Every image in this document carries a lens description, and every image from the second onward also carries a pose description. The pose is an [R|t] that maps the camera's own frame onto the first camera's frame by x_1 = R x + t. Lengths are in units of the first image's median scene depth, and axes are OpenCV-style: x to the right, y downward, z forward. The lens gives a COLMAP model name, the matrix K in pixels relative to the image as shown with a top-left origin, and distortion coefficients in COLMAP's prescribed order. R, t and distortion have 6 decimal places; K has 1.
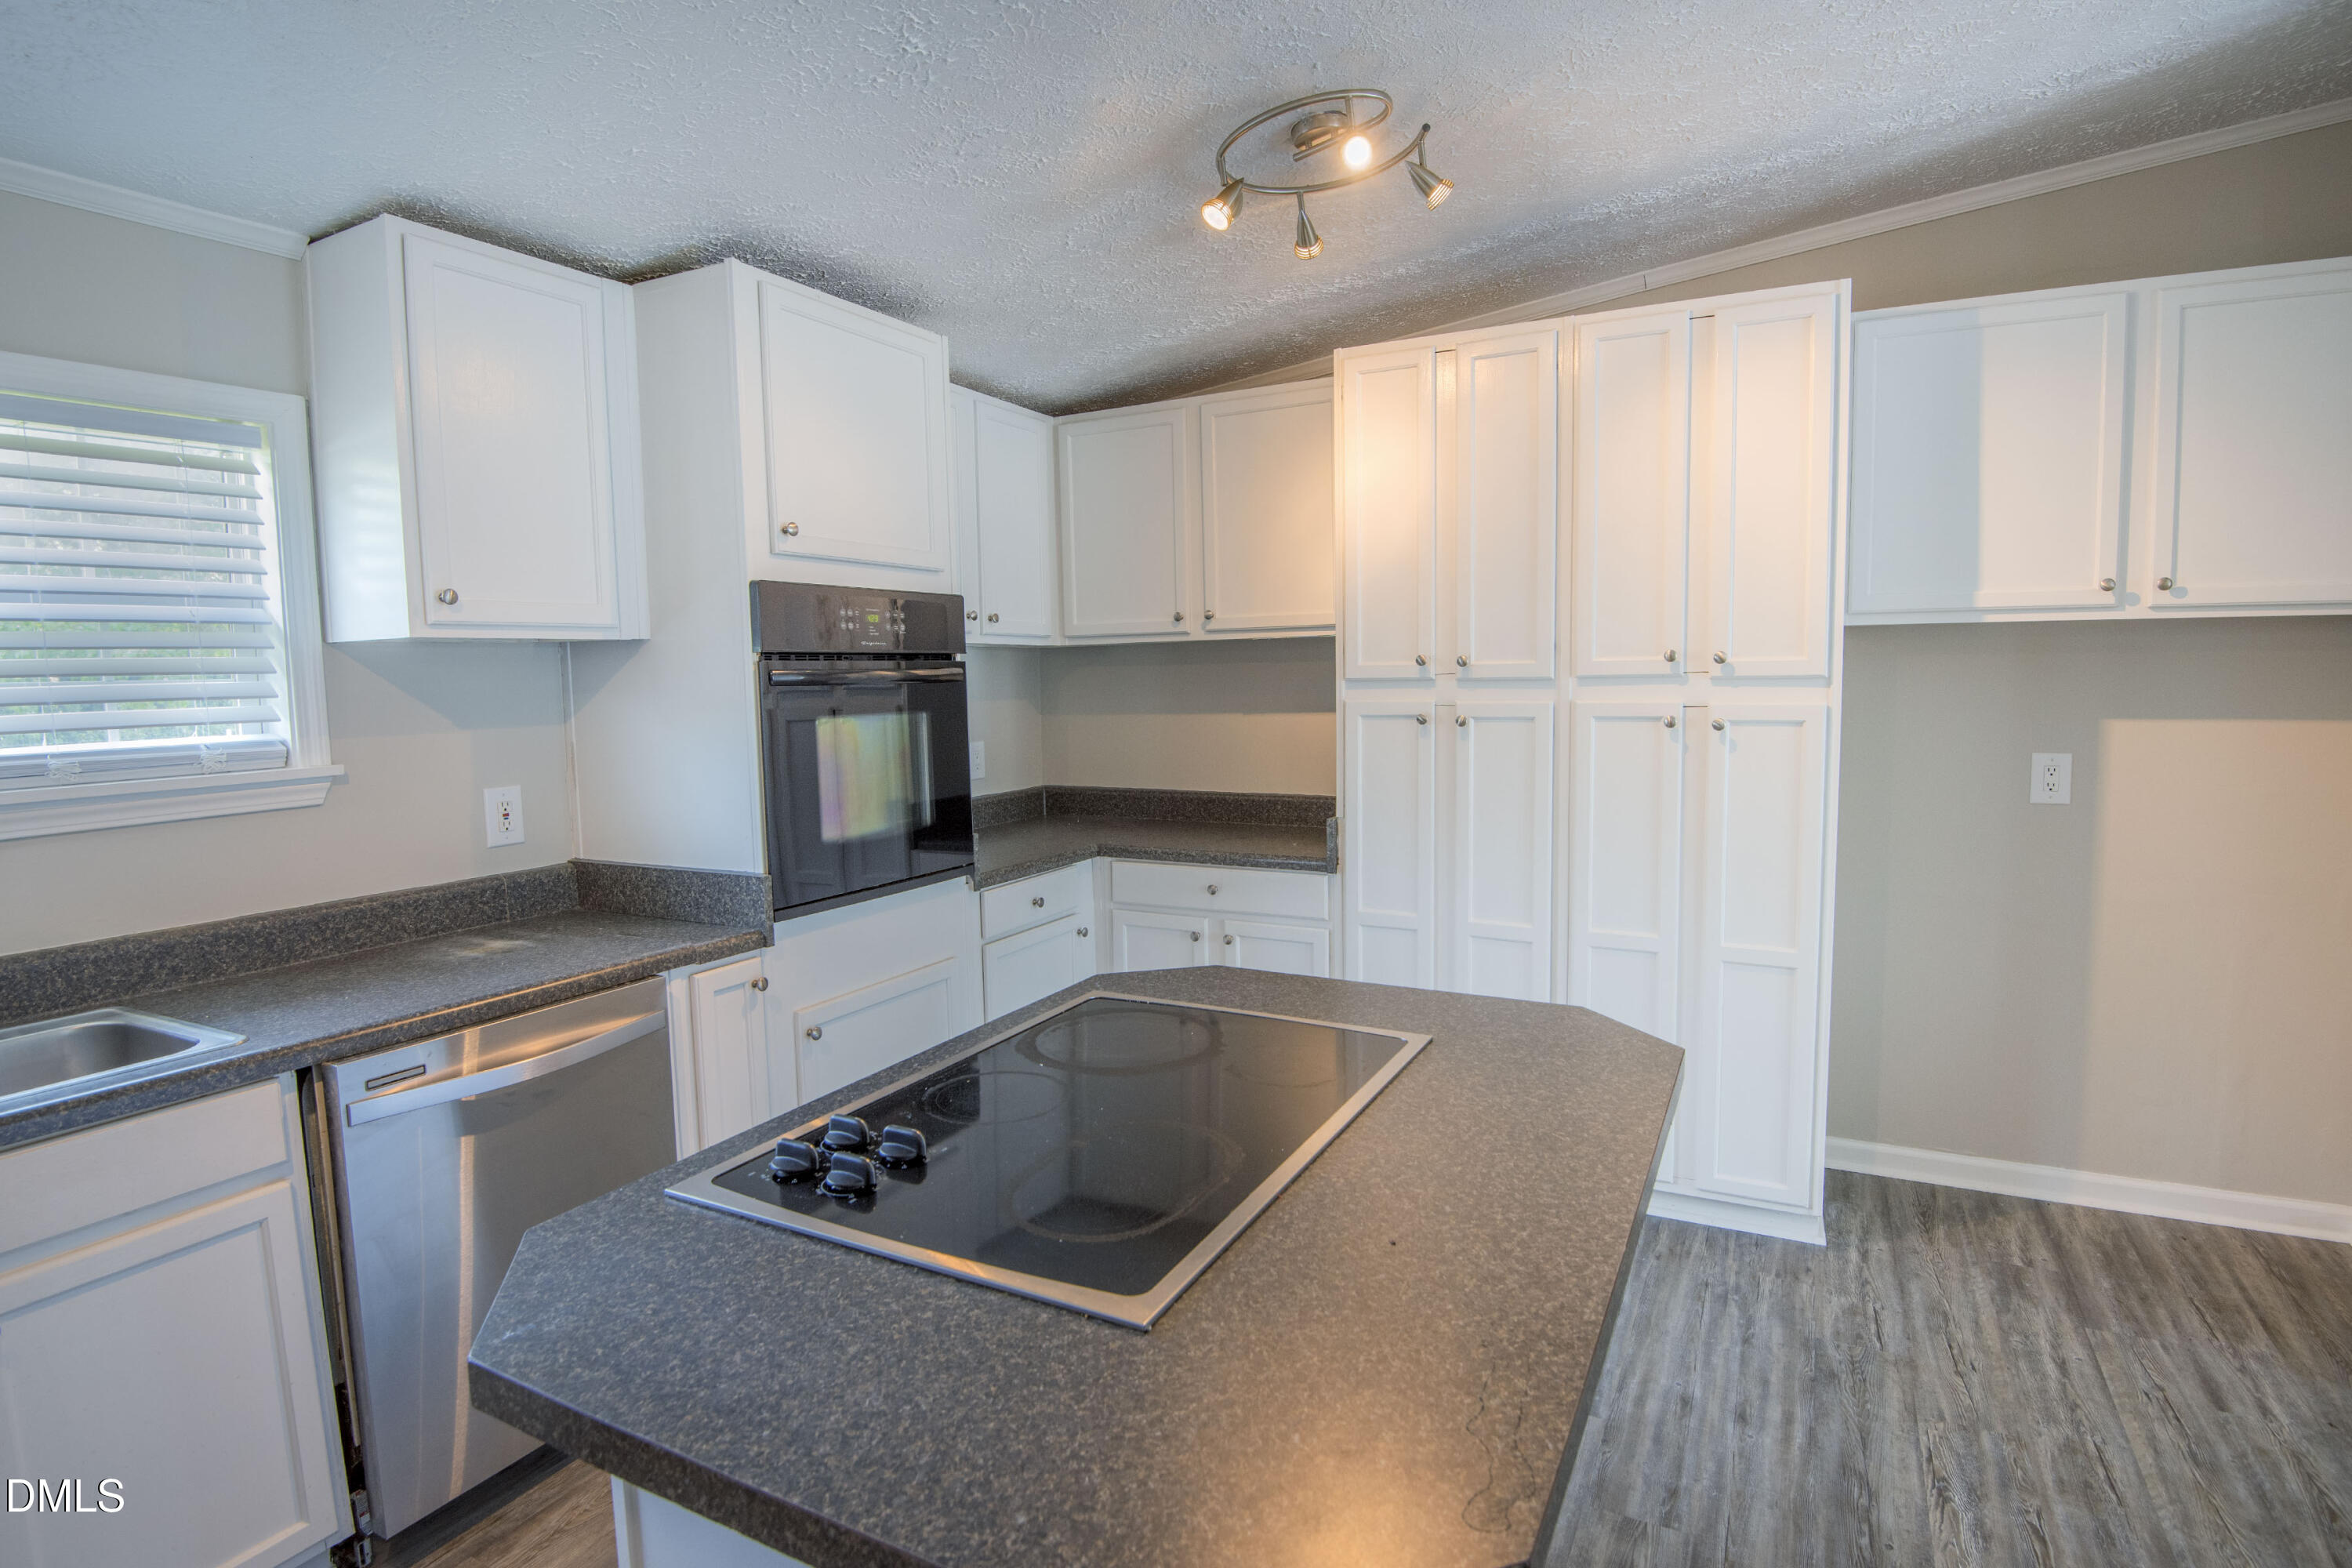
lens RADIAL K [[1196.6, 0, 1183.0], [0, 1196.6, 776.3], [0, 0, 1]] dist [-0.013270, -0.019760]
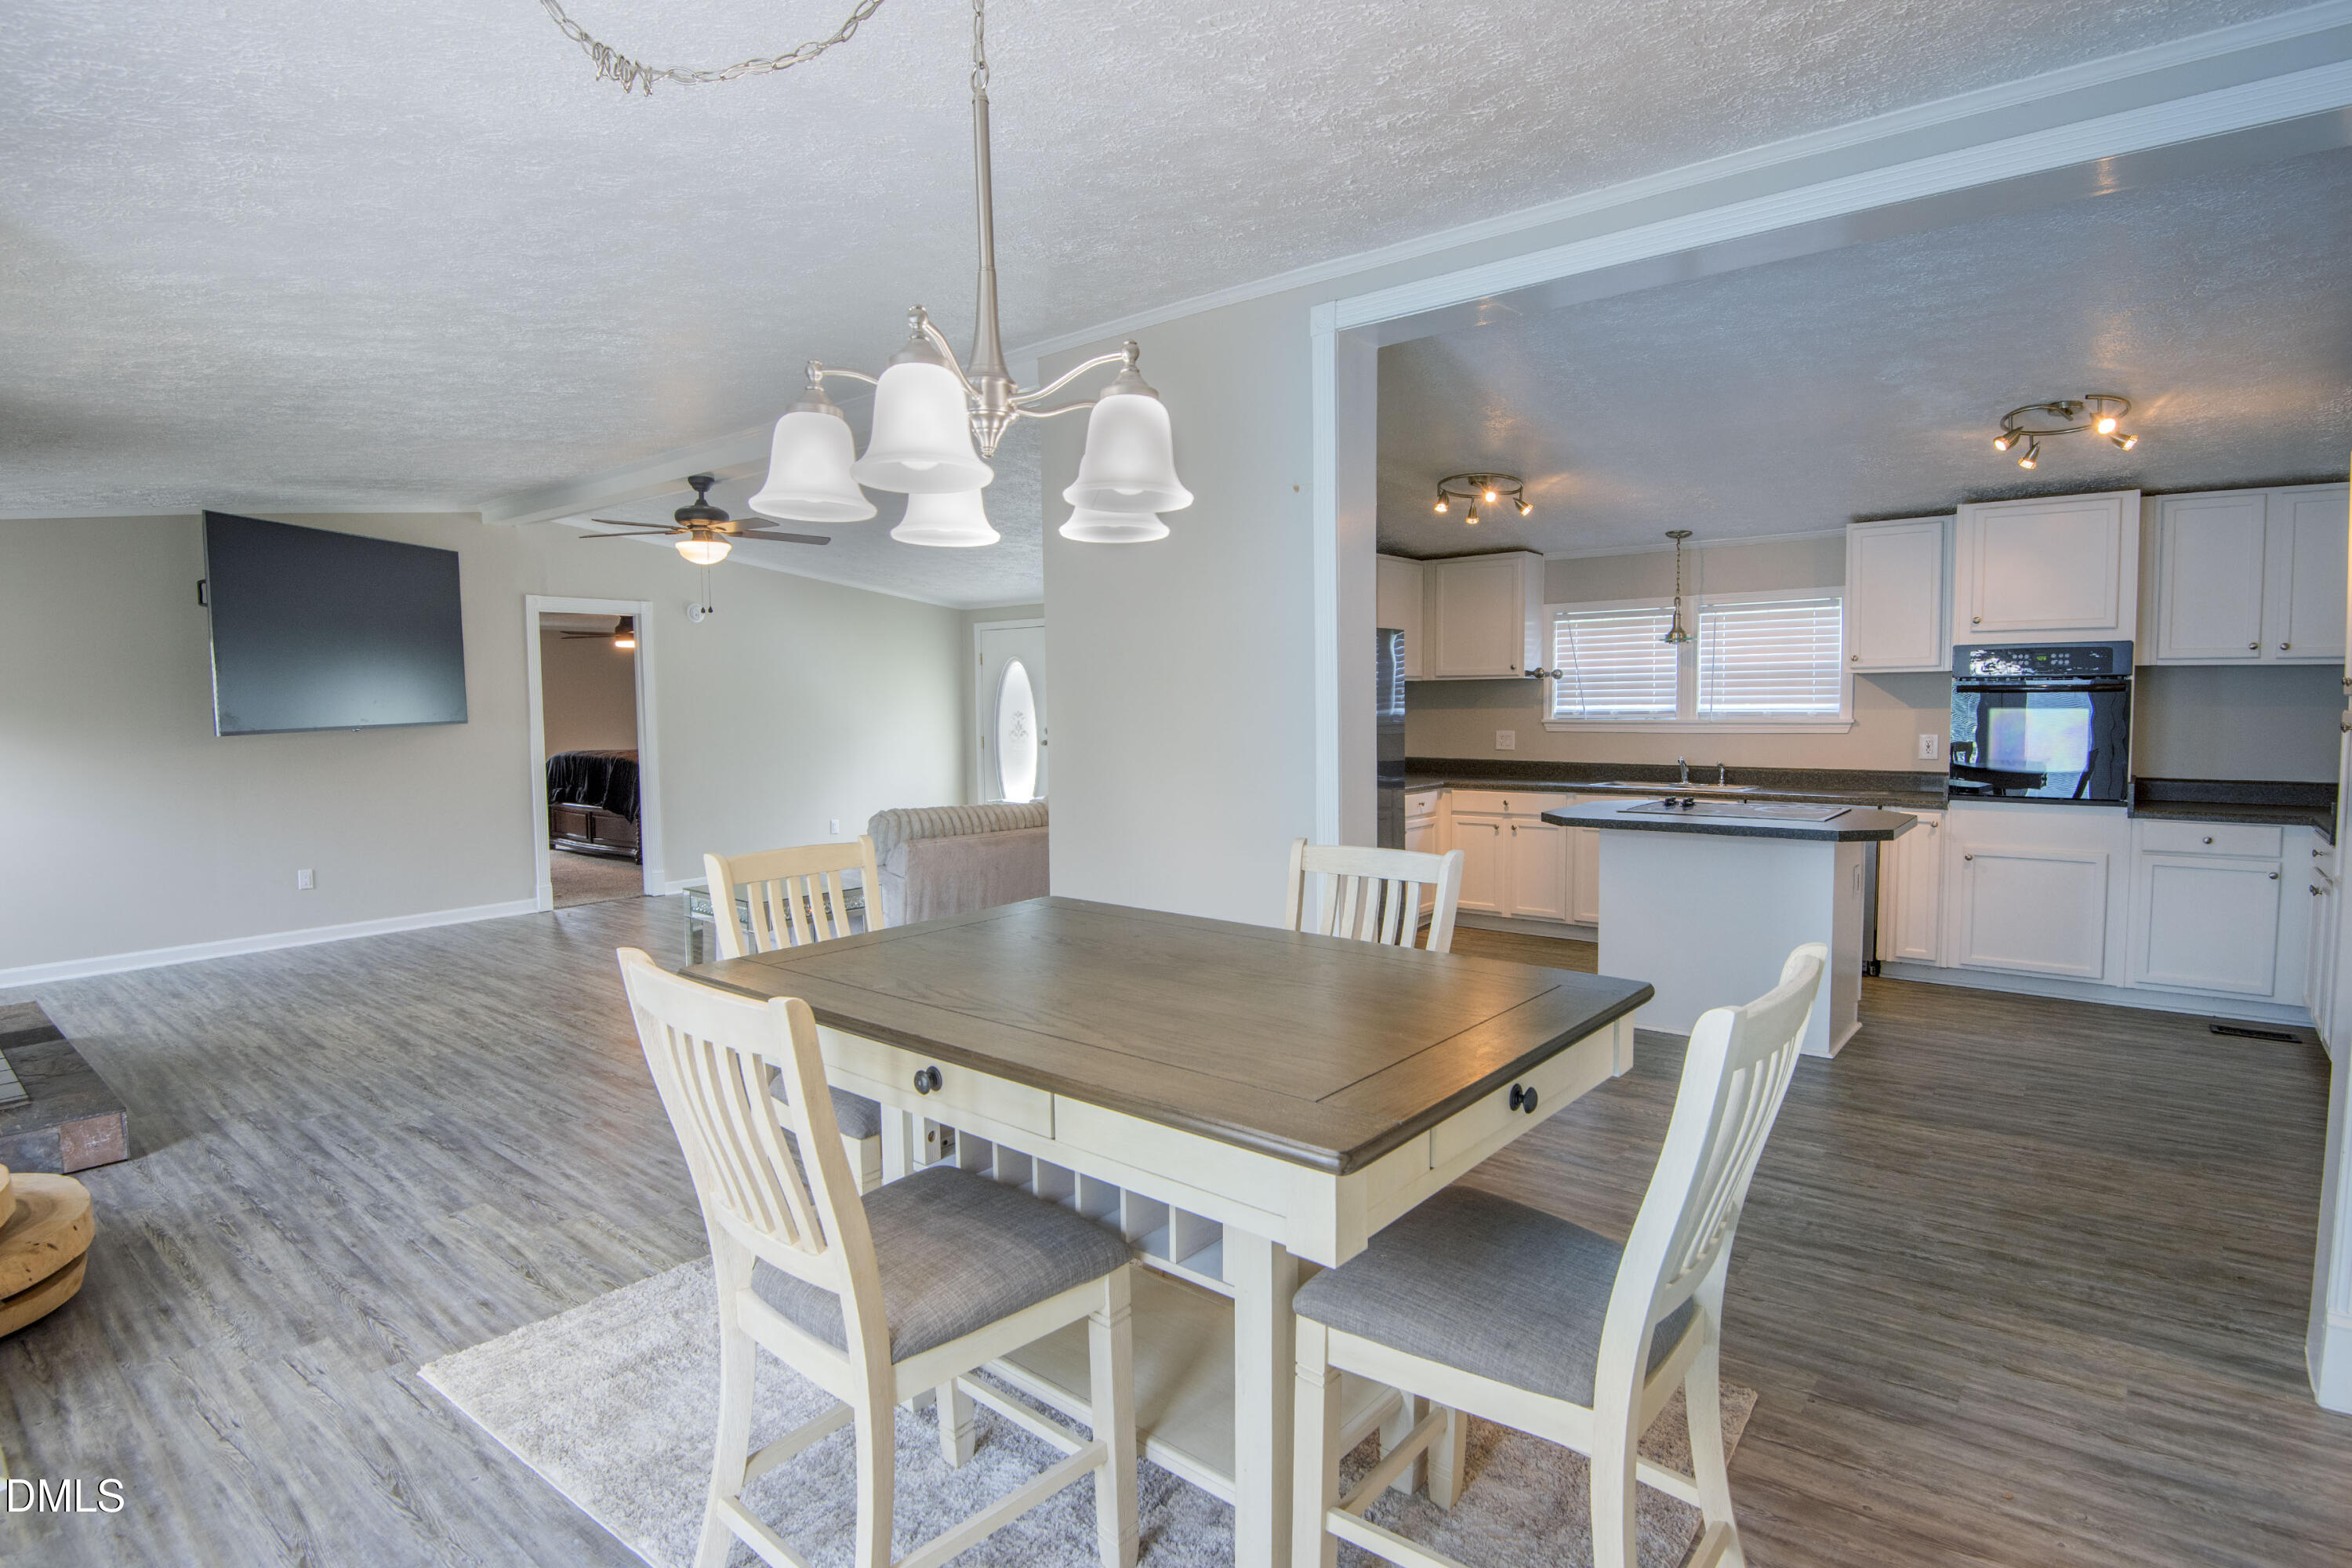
lens RADIAL K [[1193.3, 0, 1144.4], [0, 1193.3, 779.4], [0, 0, 1]] dist [-0.018144, -0.016147]
pose [[-0.219590, 0.084627, -0.971915, 2.103226], [-0.070669, 0.992234, 0.102363, -0.032671], [0.973029, 0.091163, -0.211904, 0.006765]]
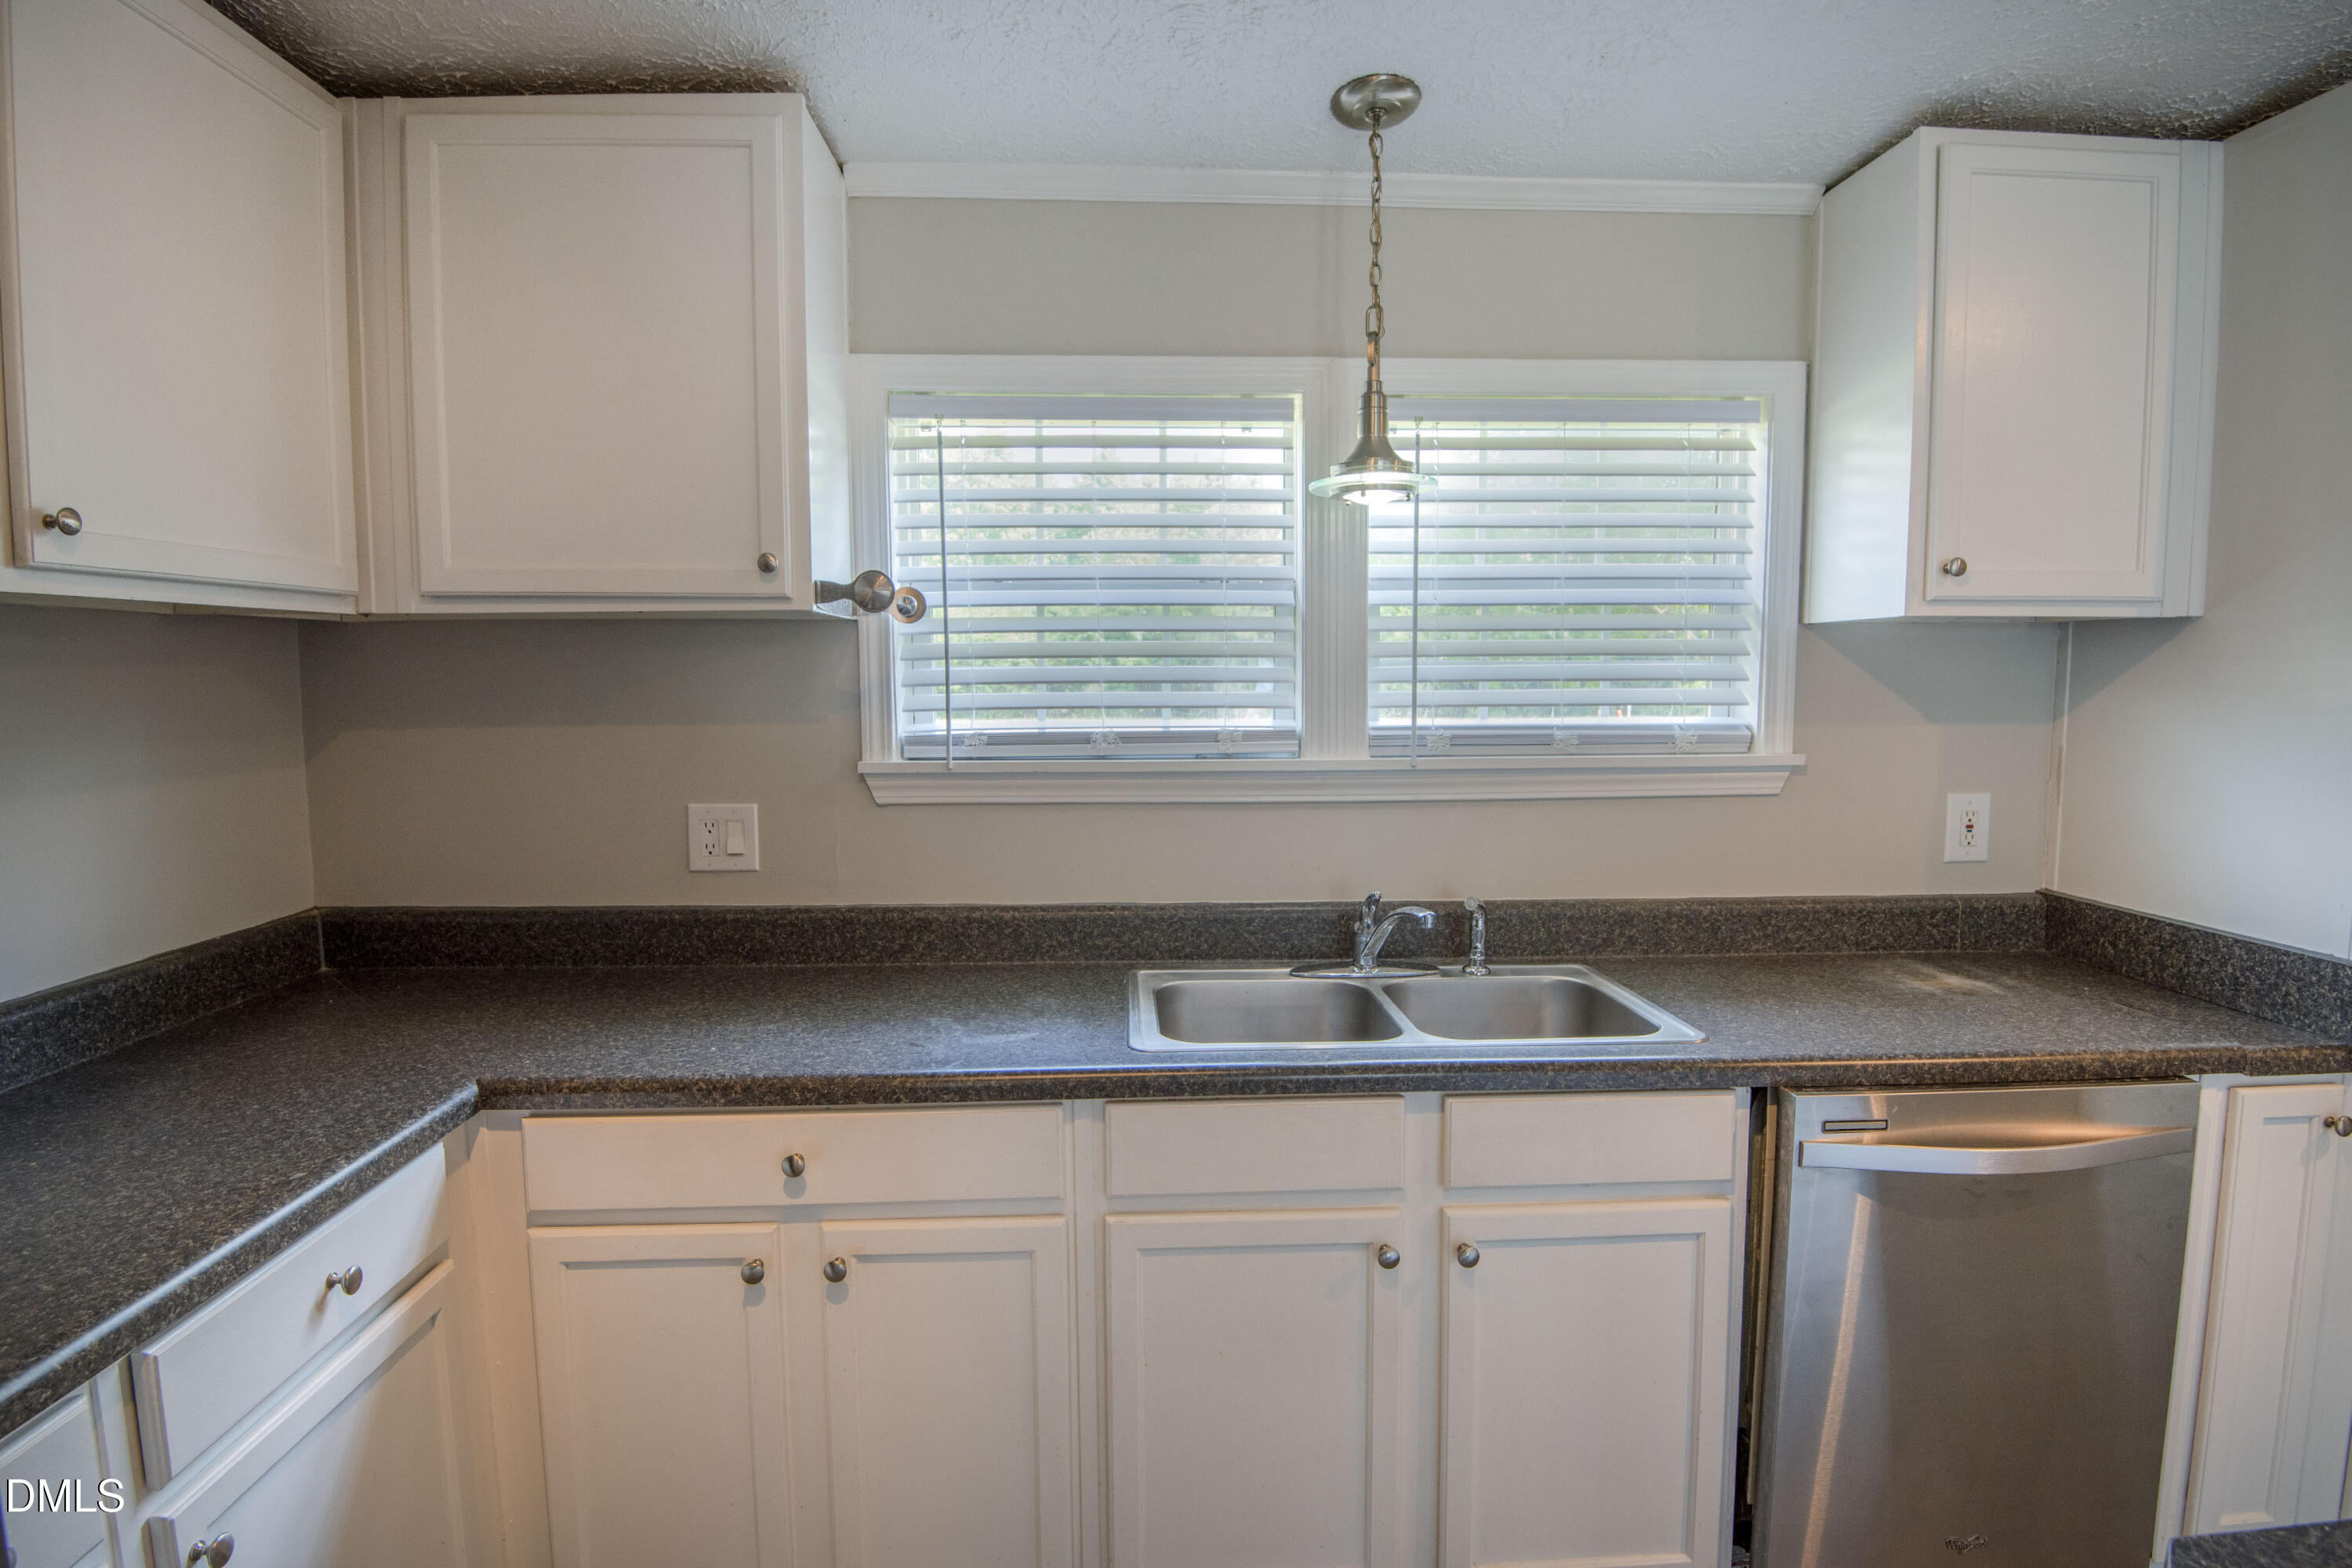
lens RADIAL K [[1196.6, 0, 1183.0], [0, 1196.6, 776.3], [0, 0, 1]] dist [-0.013270, -0.019760]
pose [[0.508707, 0.092904, -0.855912, -0.142516], [-0.082710, 0.994836, 0.058825, -0.006755], [0.856958, 0.040868, 0.513764, 0.090084]]
